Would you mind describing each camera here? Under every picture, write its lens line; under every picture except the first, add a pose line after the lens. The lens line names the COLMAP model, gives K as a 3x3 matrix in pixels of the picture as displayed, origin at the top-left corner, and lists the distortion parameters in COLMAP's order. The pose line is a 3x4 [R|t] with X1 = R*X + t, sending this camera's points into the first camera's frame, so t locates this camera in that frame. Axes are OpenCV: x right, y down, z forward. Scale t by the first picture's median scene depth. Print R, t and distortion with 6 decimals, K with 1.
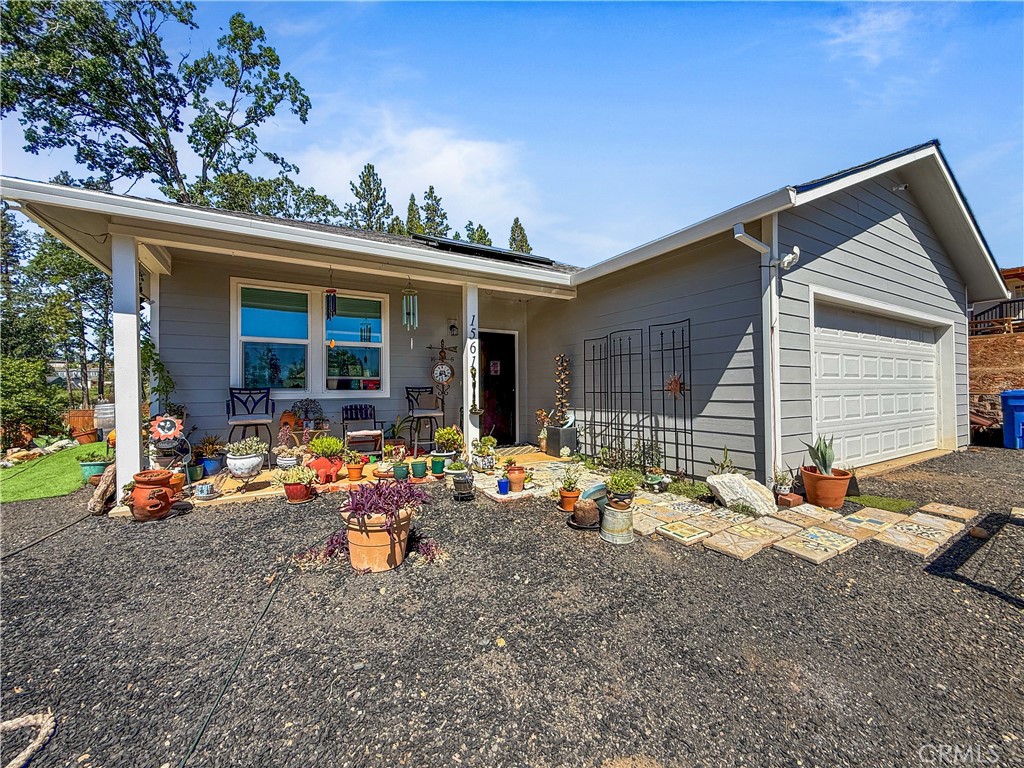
lens RADIAL K [[407.8, 0, 510.1], [0, 407.8, 386.1], [0, 0, 1]] dist [0.001164, 0.000627]
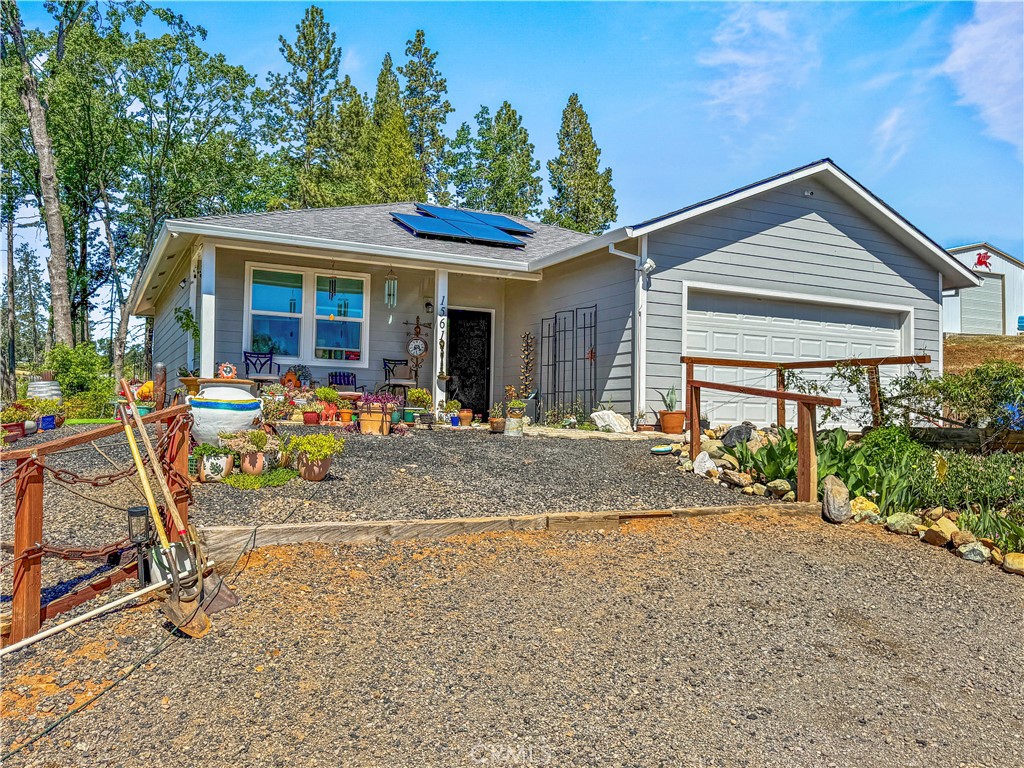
lens RADIAL K [[824.2, 0, 507.2], [0, 824.2, 392.2], [0, 0, 1]] dist [0.014219, -0.032673]
pose [[0.997029, 0.026274, -0.072406, 0.256234], [-0.028020, 0.999338, -0.023206, 0.144310], [0.071748, 0.025166, 0.997105, -1.267044]]
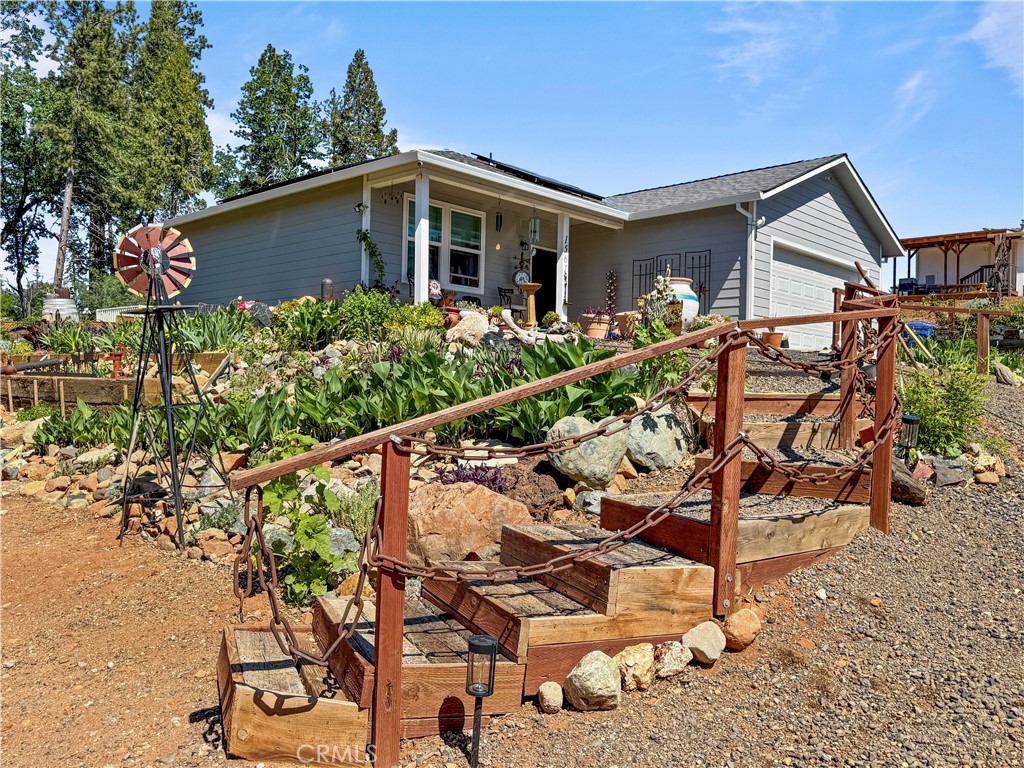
lens RADIAL K [[824.2, 0, 513.6], [0, 824.2, 388.3], [0, 0, 1]] dist [0.014219, -0.032673]
pose [[0.962424, 0.035662, 0.269200, -0.950411], [-0.037855, 0.999279, 0.002958, 0.329585], [-0.268900, -0.013037, 0.963080, -1.594625]]
